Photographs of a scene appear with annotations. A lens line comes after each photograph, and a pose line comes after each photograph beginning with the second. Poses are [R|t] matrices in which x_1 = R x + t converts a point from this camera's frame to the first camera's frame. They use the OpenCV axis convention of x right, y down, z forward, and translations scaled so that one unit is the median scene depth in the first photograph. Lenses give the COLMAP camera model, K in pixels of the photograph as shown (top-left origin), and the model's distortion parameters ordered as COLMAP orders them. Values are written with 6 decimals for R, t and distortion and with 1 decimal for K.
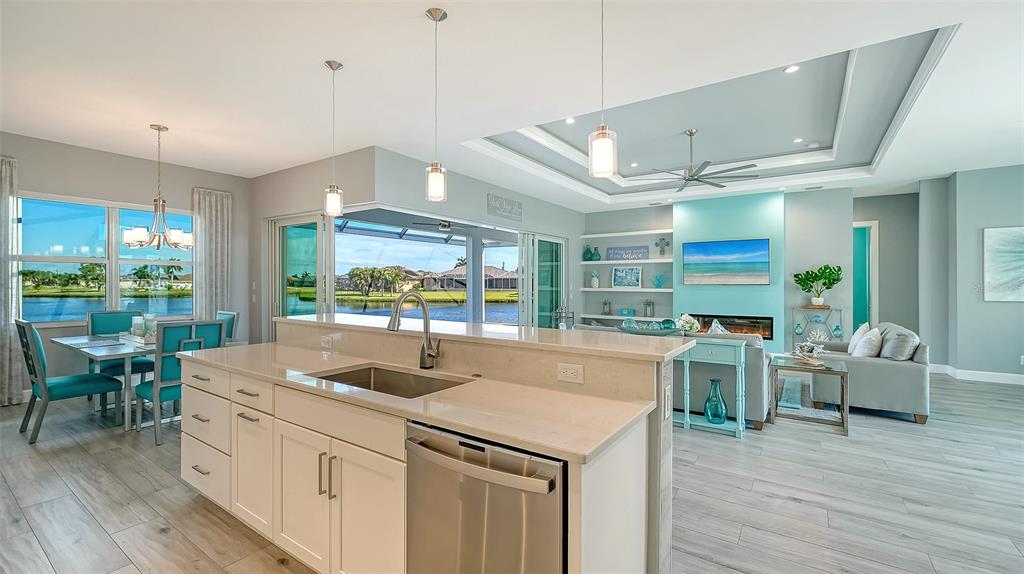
lens RADIAL K [[427.3, 0, 522.1], [0, 427.3, 280.3], [0, 0, 1]] dist [-0.003807, 0.000168]
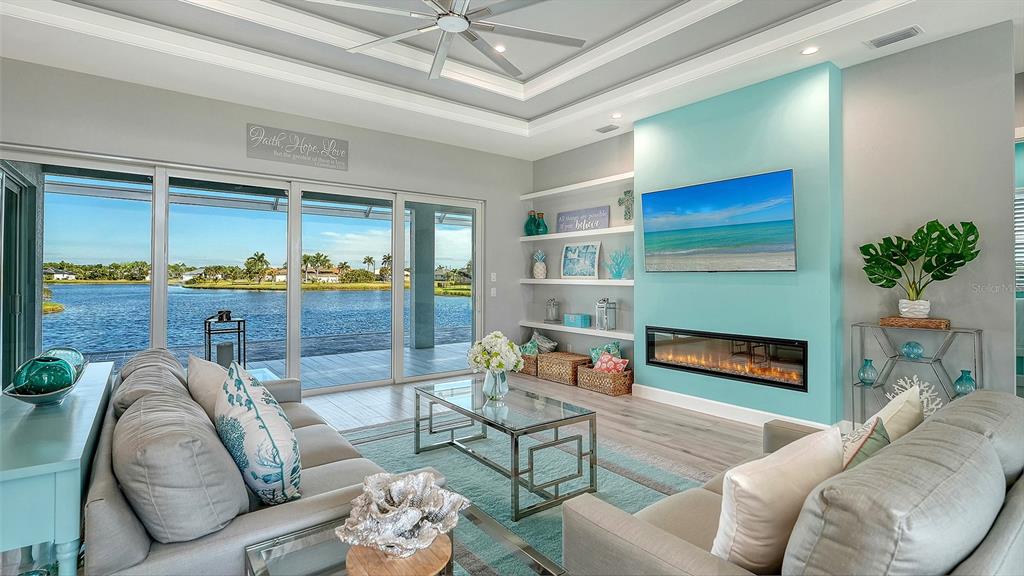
lens RADIAL K [[484.3, 0, 519.7], [0, 484.3, 268.2], [0, 0, 1]] dist [-0.000897, 0.000179]
pose [[0.950160, -0.005603, -0.311713, 0.458223], [0.001946, 0.999926, -0.012044, 0.013668], [0.311757, 0.010837, 0.950100, 0.413347]]
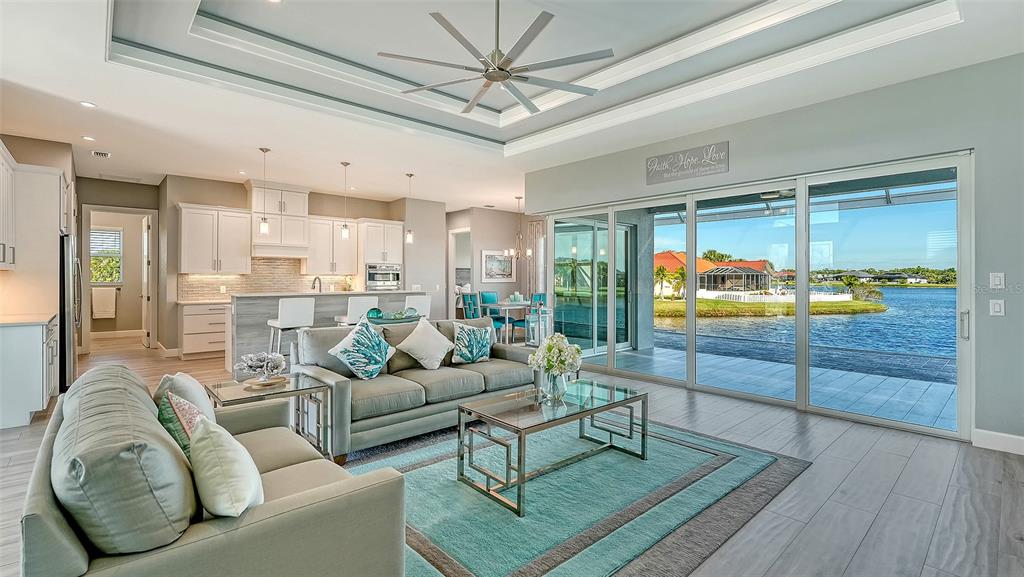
lens RADIAL K [[457.4, 0, 505.6], [0, 457.4, 280.9], [0, 0, 1]] dist [0.003482, 0.000478]
pose [[-0.240308, -0.000328, -0.970697, 0.707699], [0.006234, 0.999979, -0.001881, 0.017362], [0.970677, -0.006503, -0.240301, 0.853123]]
